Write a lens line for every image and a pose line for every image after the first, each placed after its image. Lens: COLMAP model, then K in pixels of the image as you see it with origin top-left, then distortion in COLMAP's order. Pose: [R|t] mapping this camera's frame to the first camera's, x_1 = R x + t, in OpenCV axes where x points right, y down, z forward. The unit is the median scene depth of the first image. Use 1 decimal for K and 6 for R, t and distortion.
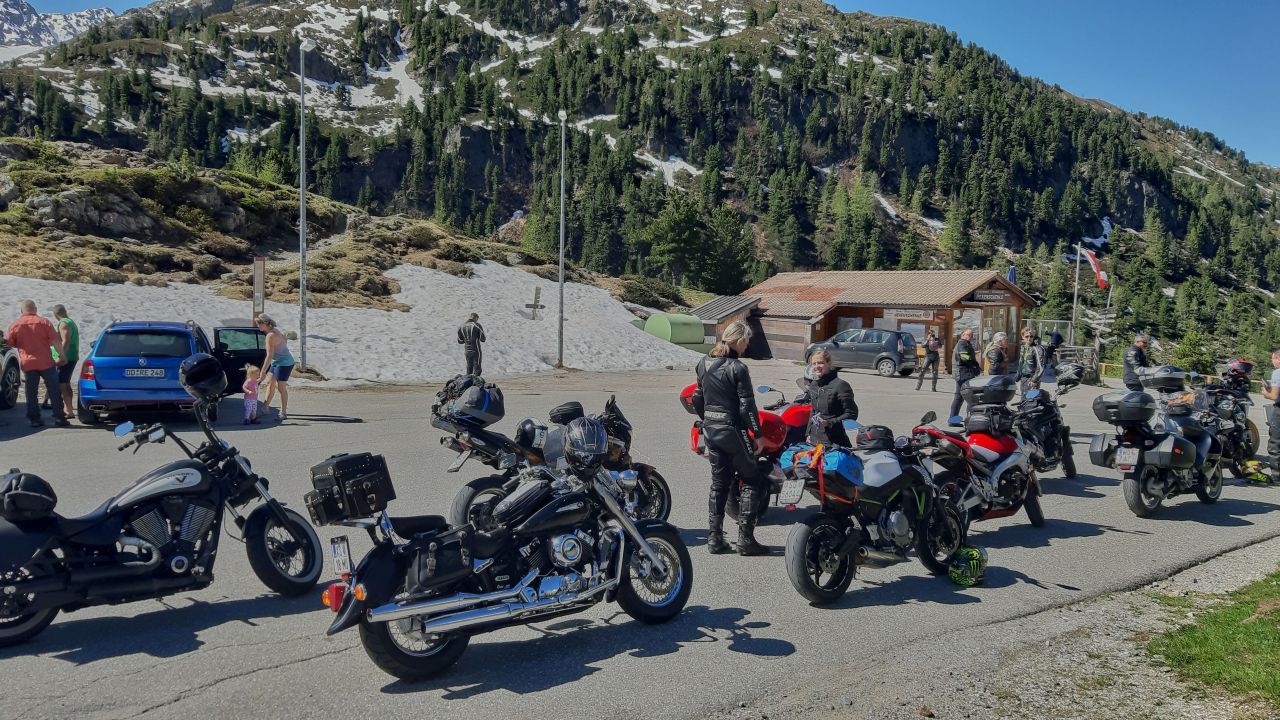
lens RADIAL K [[1018.4, 0, 620.6], [0, 1018.4, 377.5], [0, 0, 1]] dist [0.052506, -0.089216]
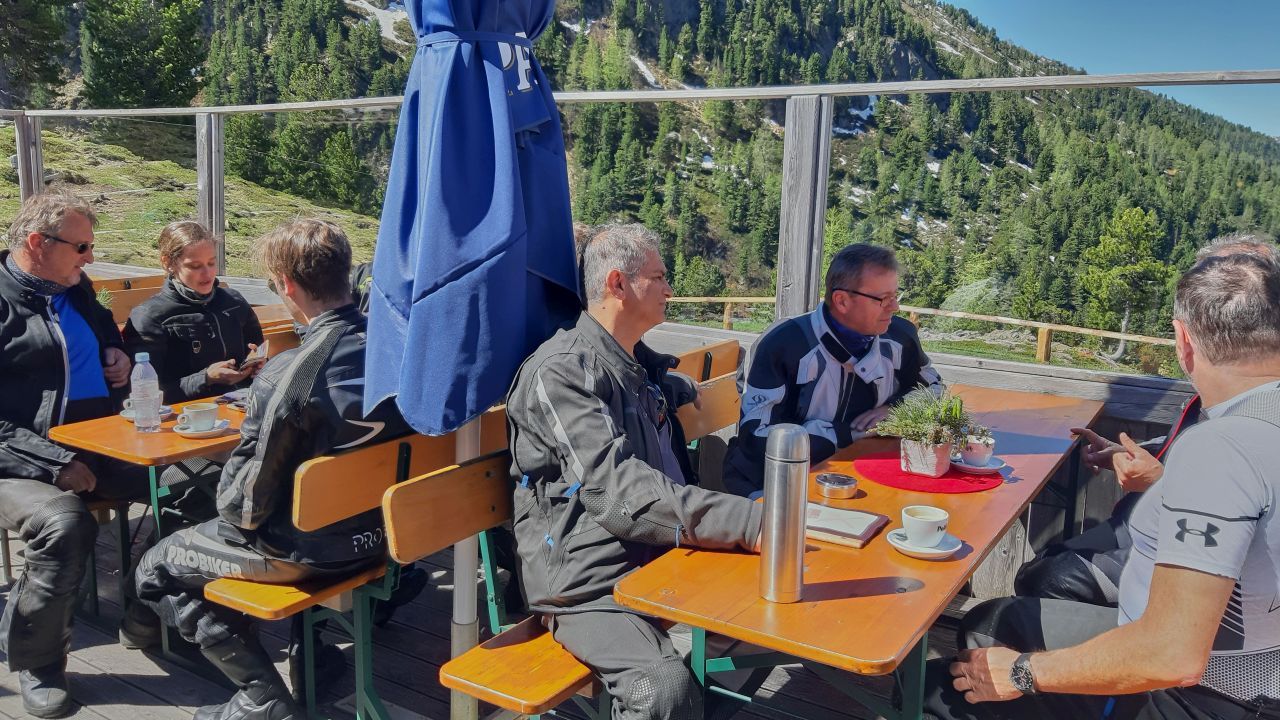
lens RADIAL K [[1018.4, 0, 606.9], [0, 1018.4, 385.7], [0, 0, 1]] dist [0.052506, -0.089216]
pose [[0.979930, -0.046323, 0.193886, 0.042433], [0.022947, 0.992373, 0.121119, -0.004391], [-0.198017, -0.114239, 0.973519, 0.108600]]
